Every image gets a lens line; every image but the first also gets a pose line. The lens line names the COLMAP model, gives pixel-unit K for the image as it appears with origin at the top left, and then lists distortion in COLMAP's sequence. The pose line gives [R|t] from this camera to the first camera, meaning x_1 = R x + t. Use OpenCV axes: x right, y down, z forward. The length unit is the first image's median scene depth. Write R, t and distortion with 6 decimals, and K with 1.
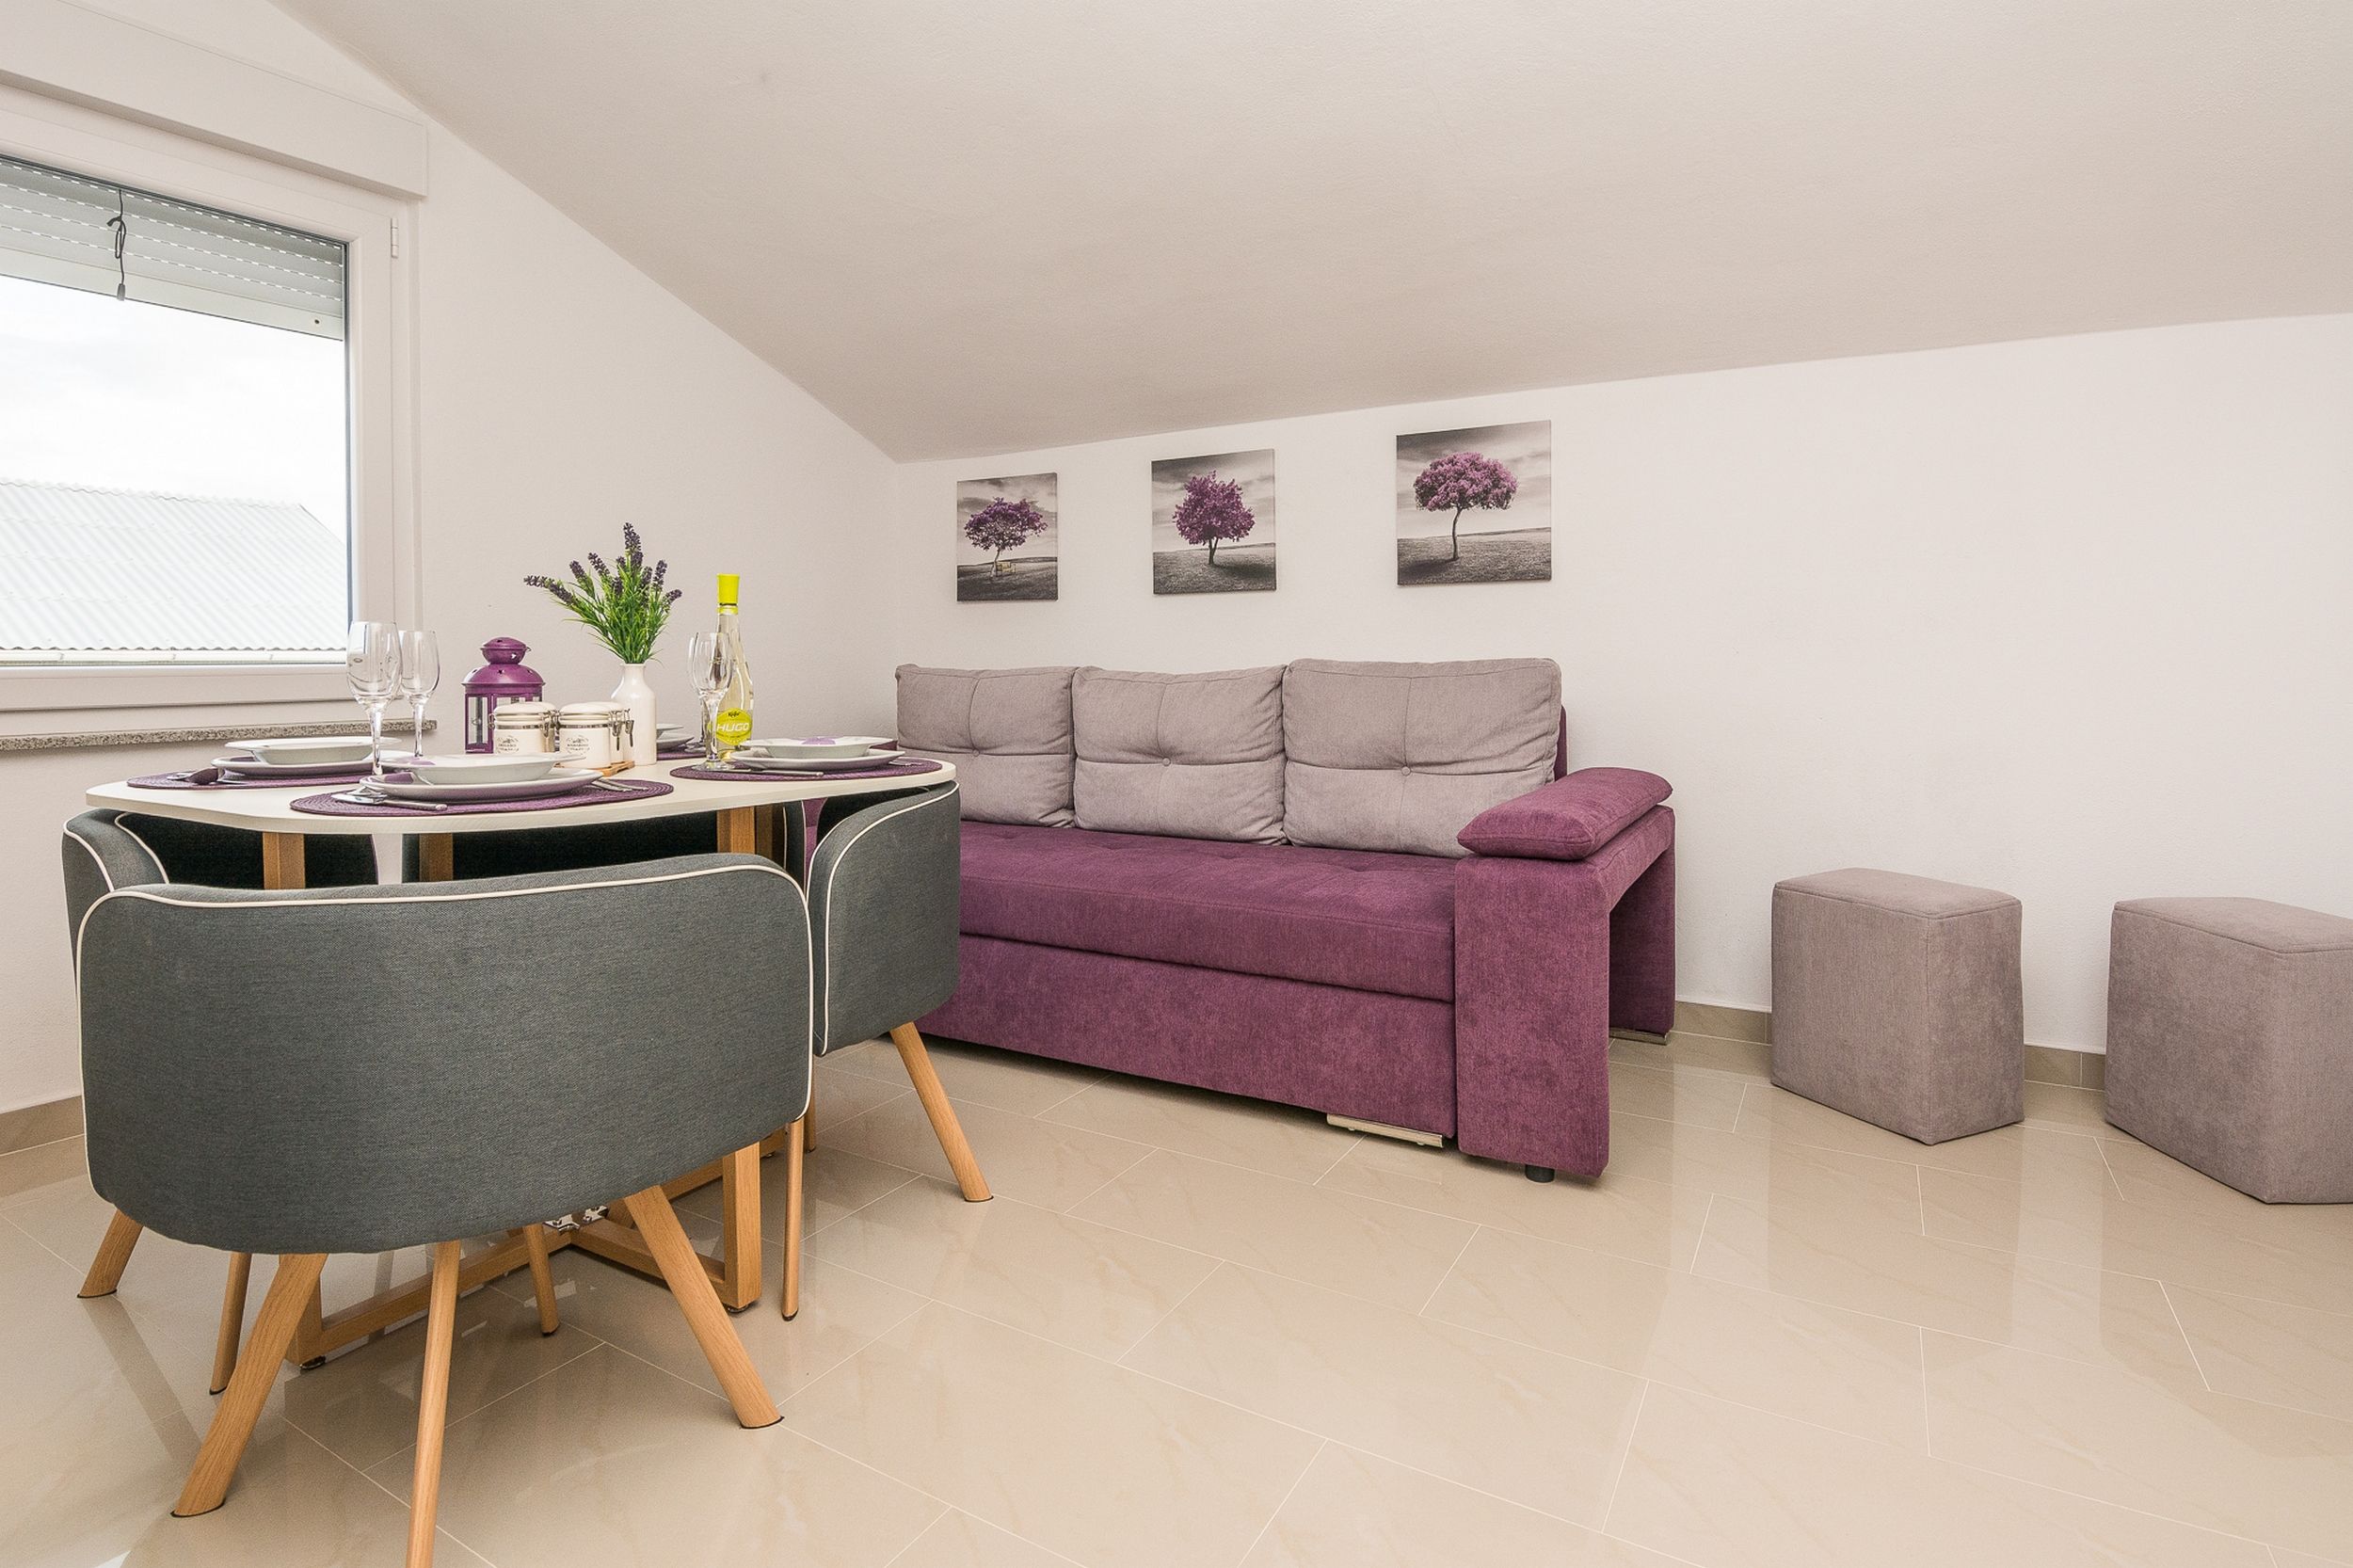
lens RADIAL K [[1219.1, 0, 1168.3], [0, 1219.1, 732.8], [0, 0, 1]] dist [-0.000509, -0.028069]
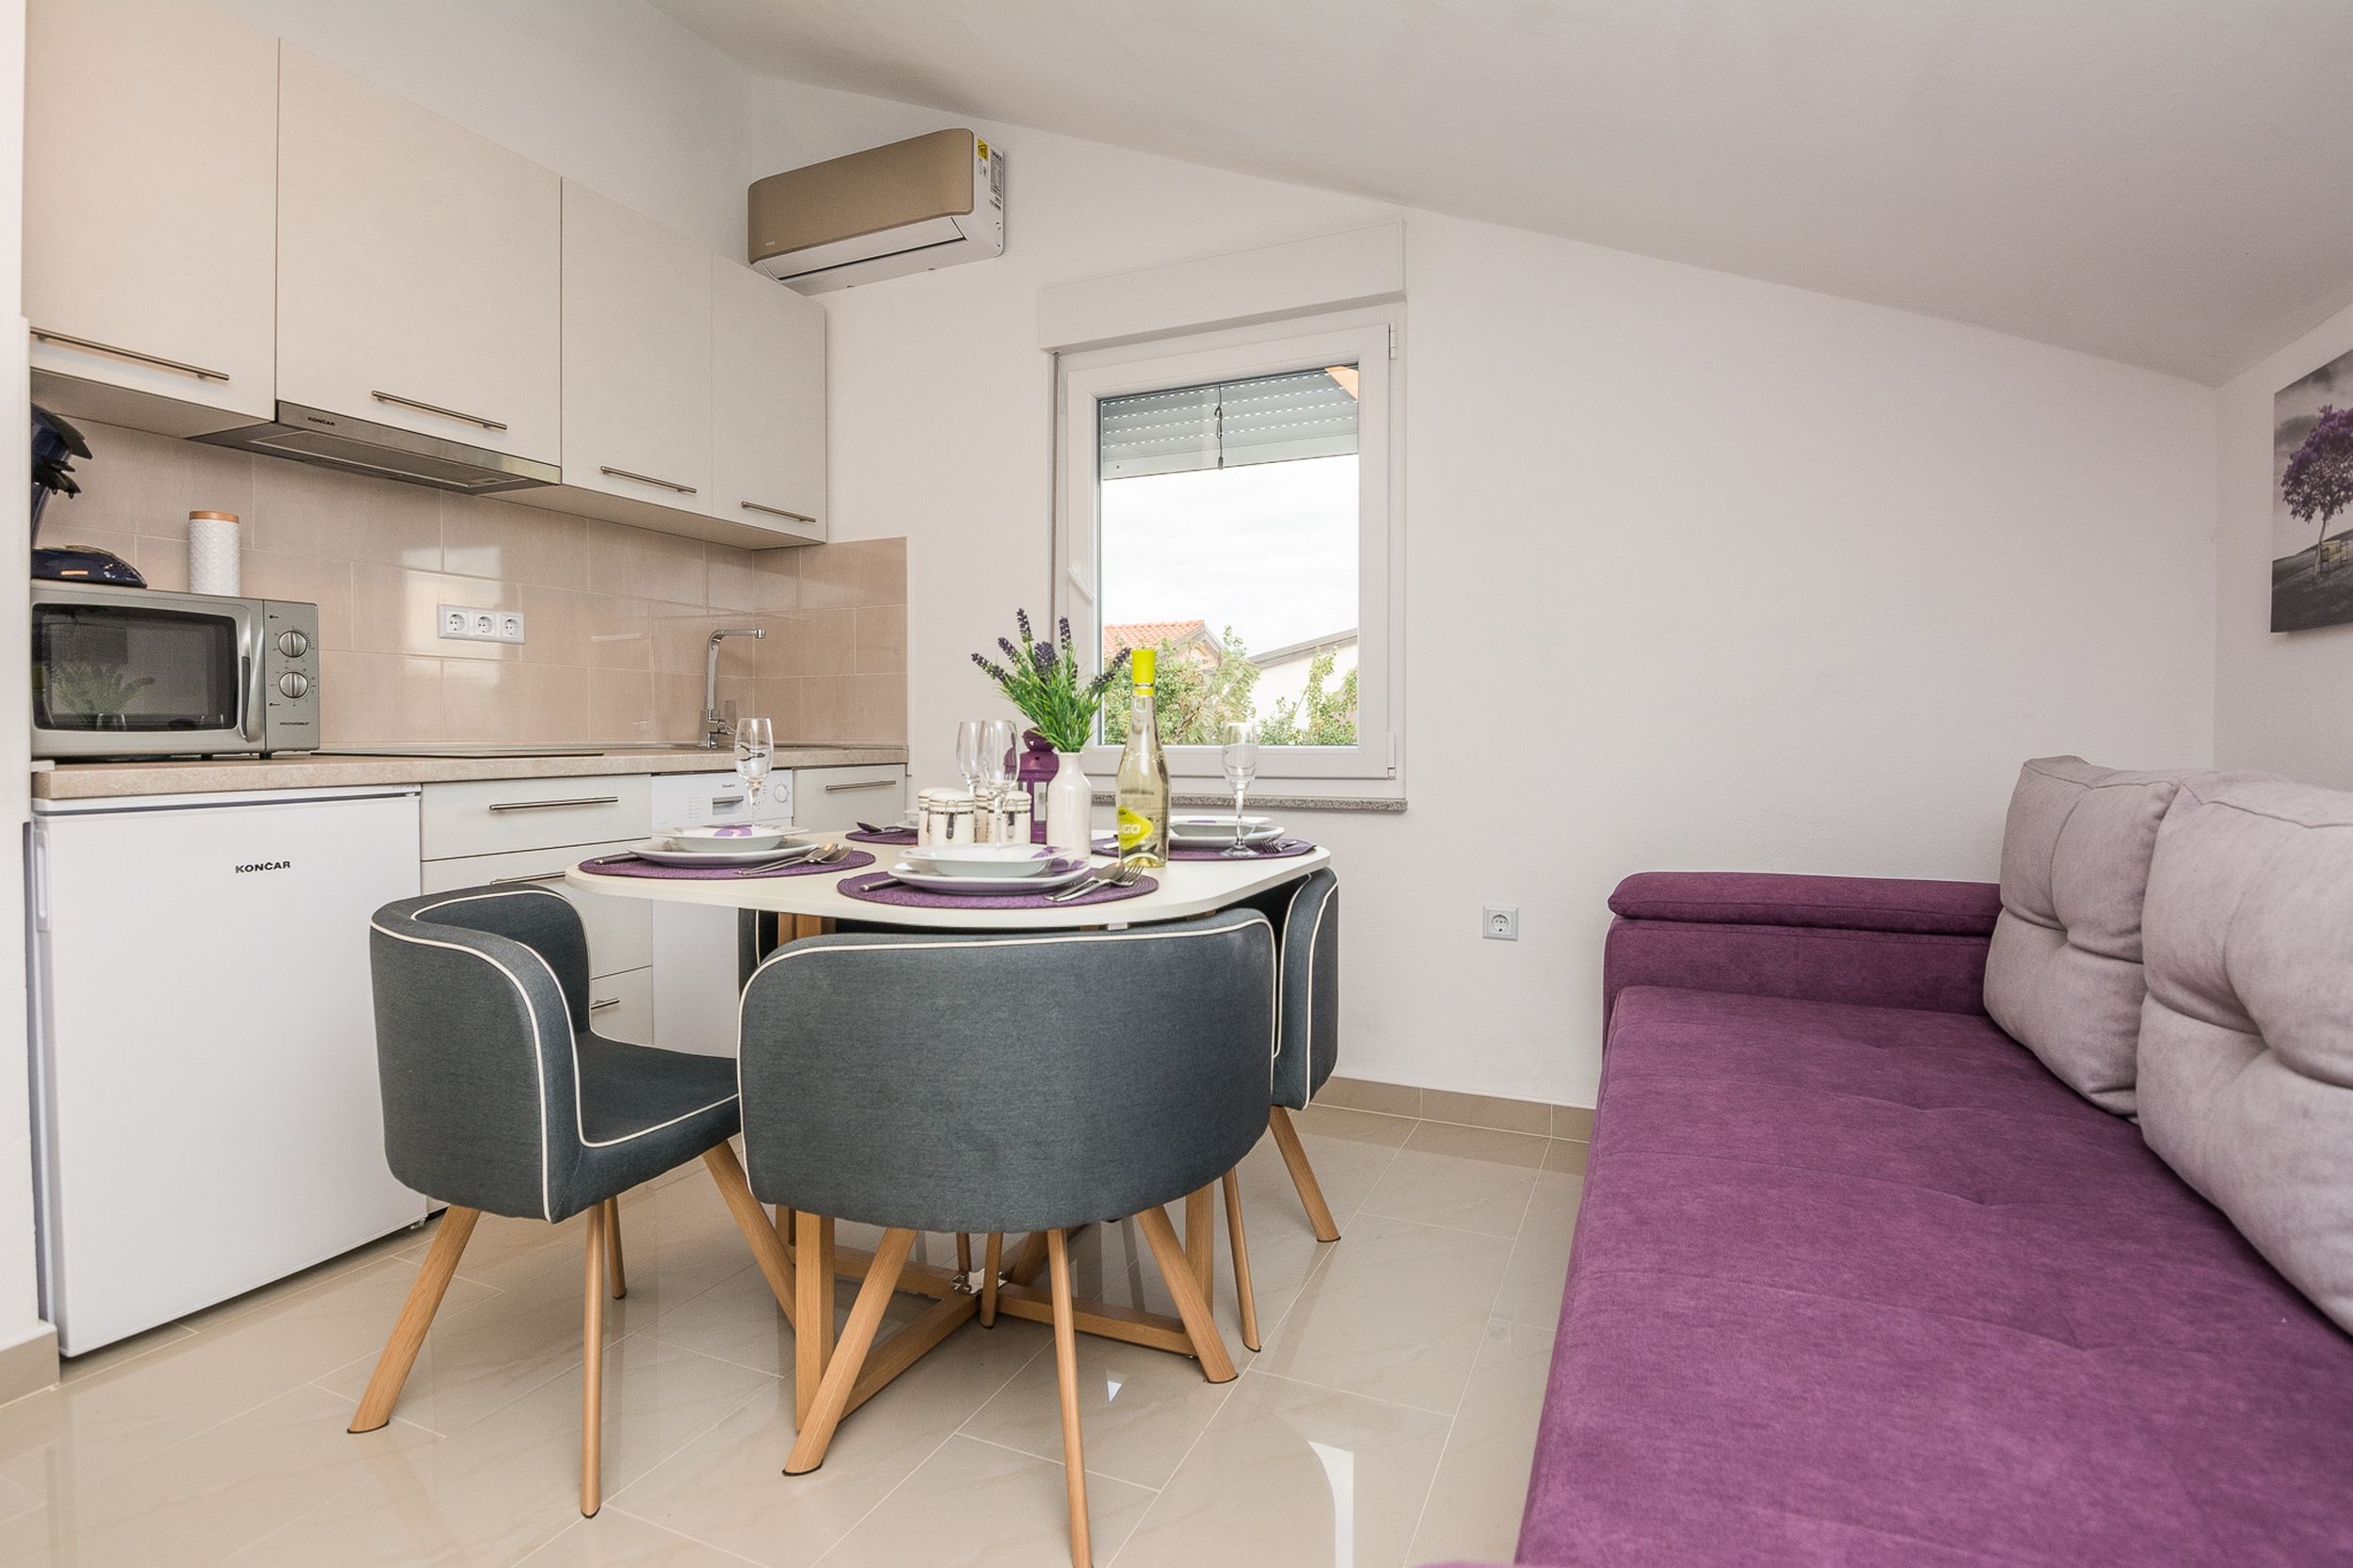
lens RADIAL K [[1144.8, 0, 1164.6], [0, 1144.8, 768.5], [0, 0, 1]] dist [-0.011739, -0.005151]
pose [[0.110844, 0.031208, -0.993348, 0.276689], [-0.059752, 0.997908, 0.024684, -0.042175], [0.992040, 0.056619, 0.112477, 0.581662]]
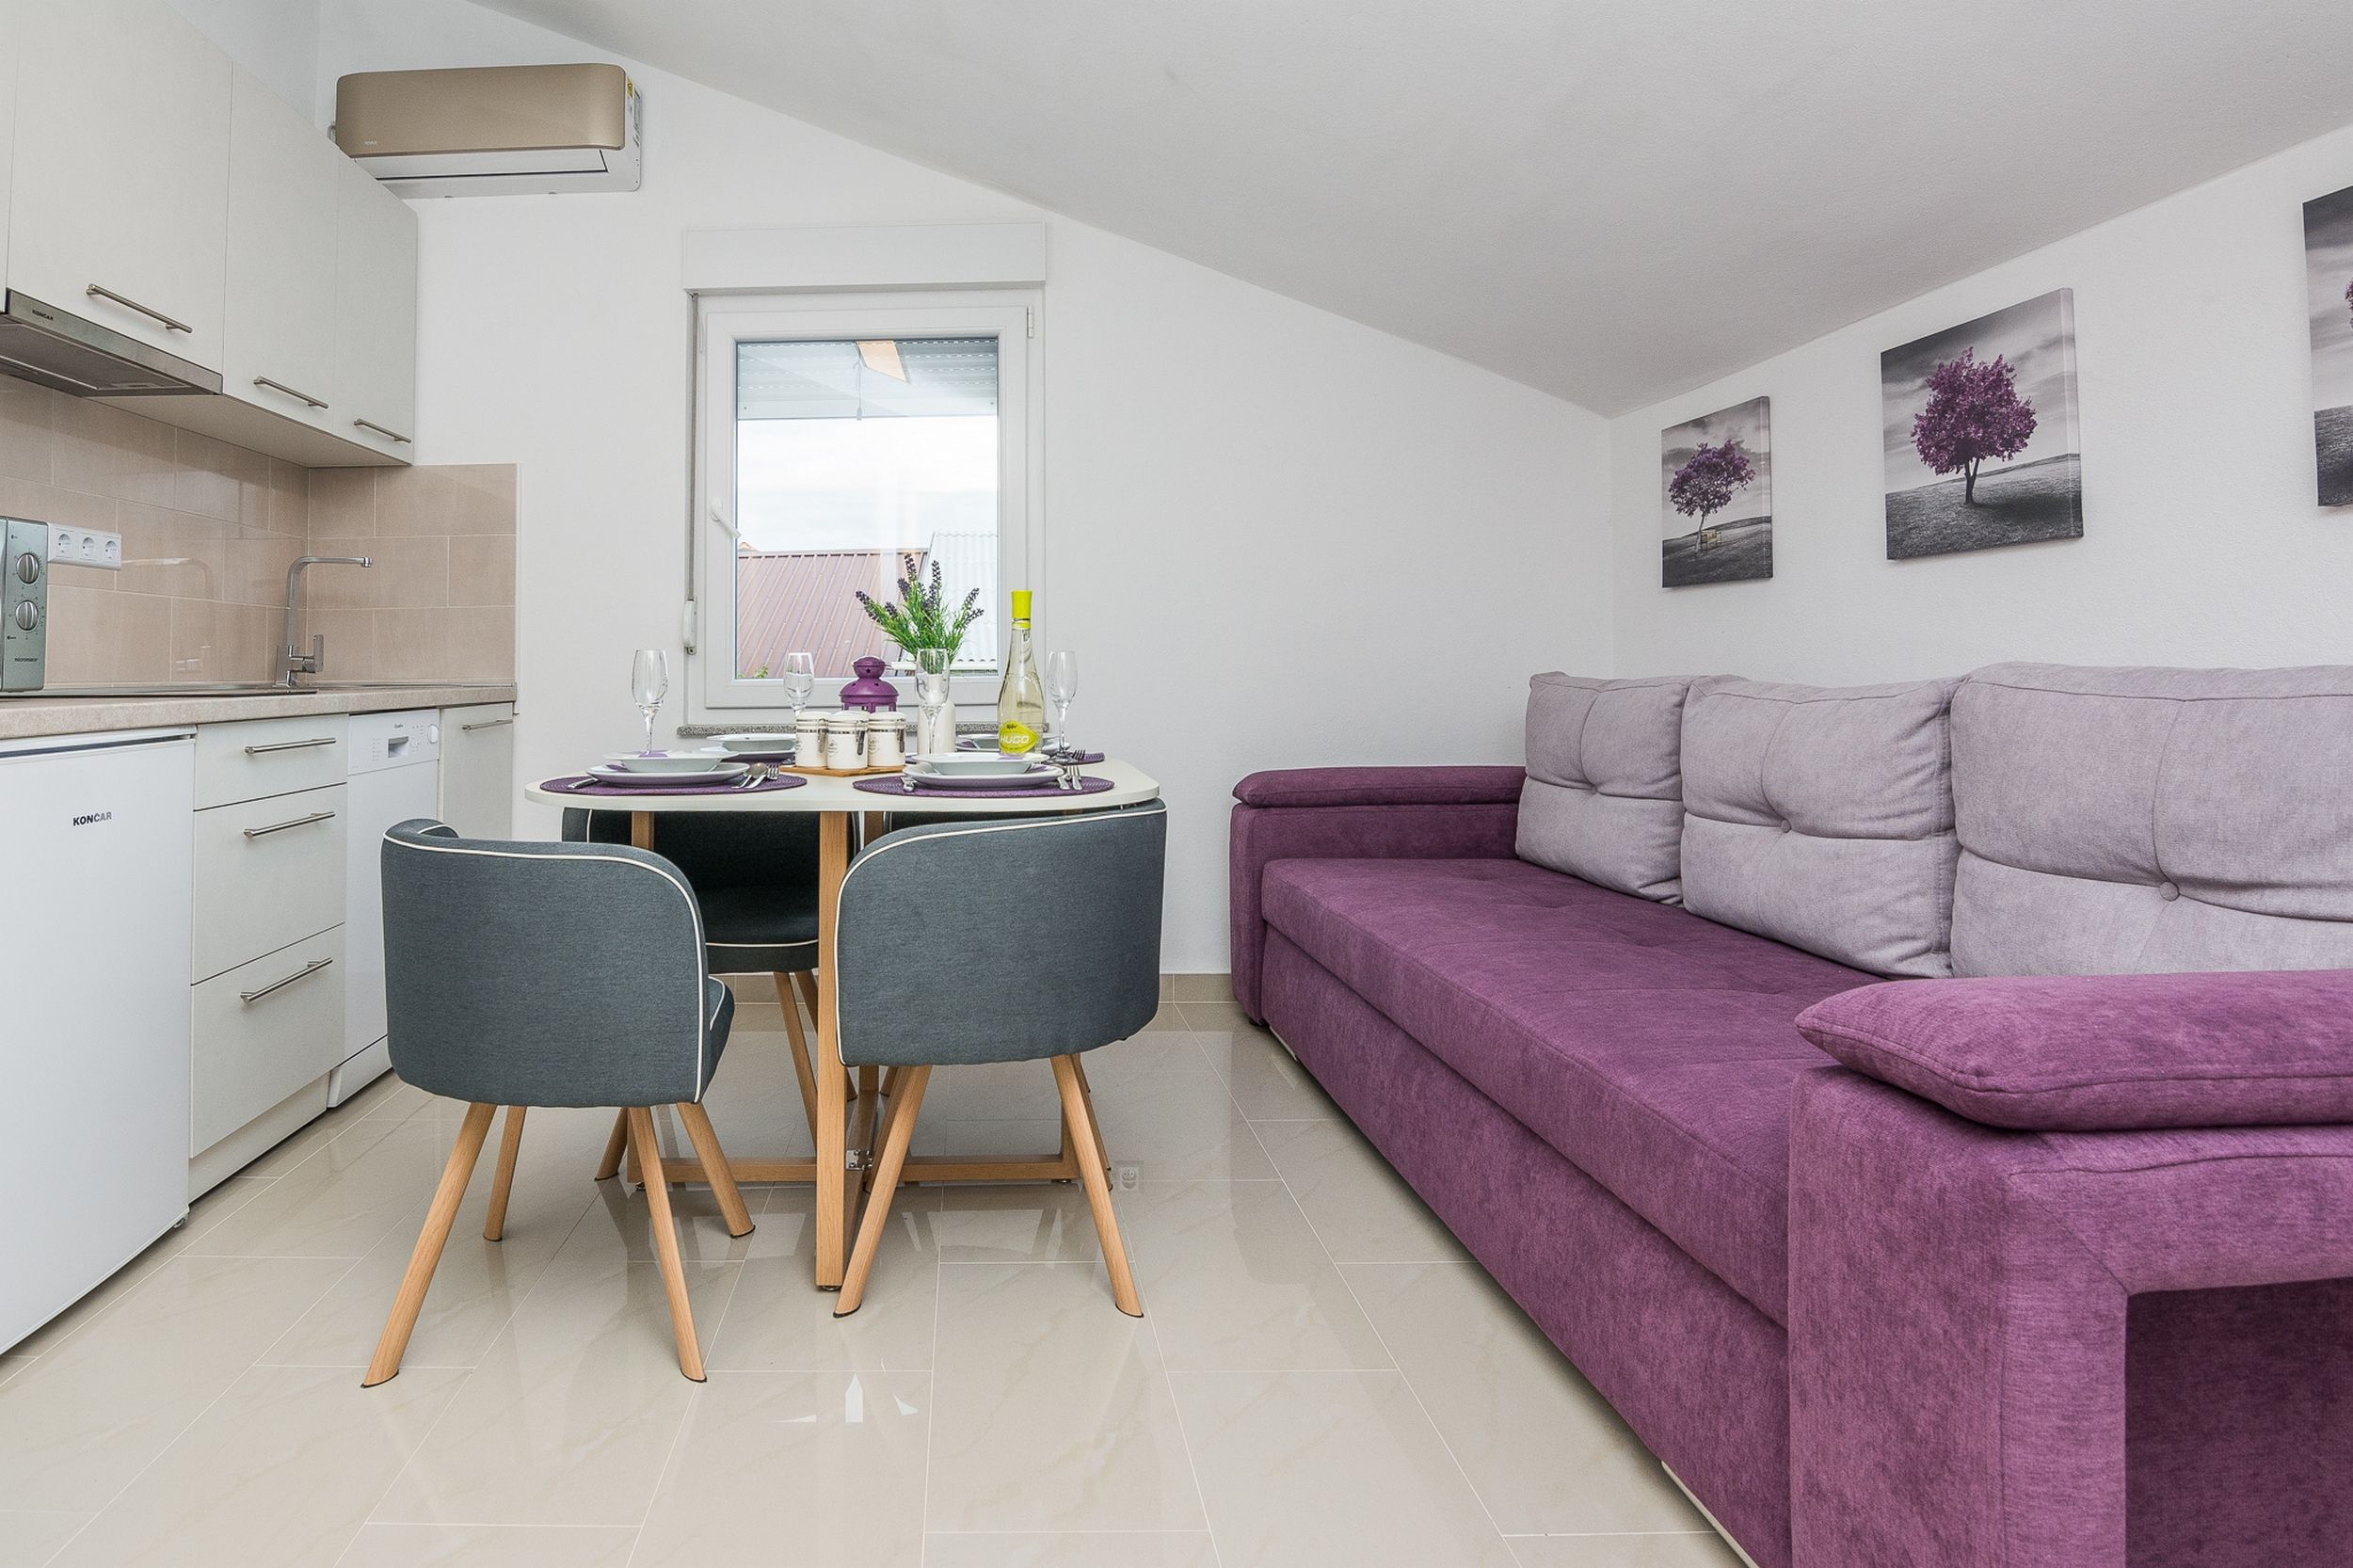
lens RADIAL K [[1246.1, 0, 918.9], [0, 1246.1, 673.7], [0, 0, 1]] dist [-0.001308, -0.007841]
pose [[0.480108, -0.002622, -0.877206, 0.326489], [-0.041087, 0.998831, -0.025473, -0.018846], [0.876247, 0.048272, 0.479439, 0.268127]]
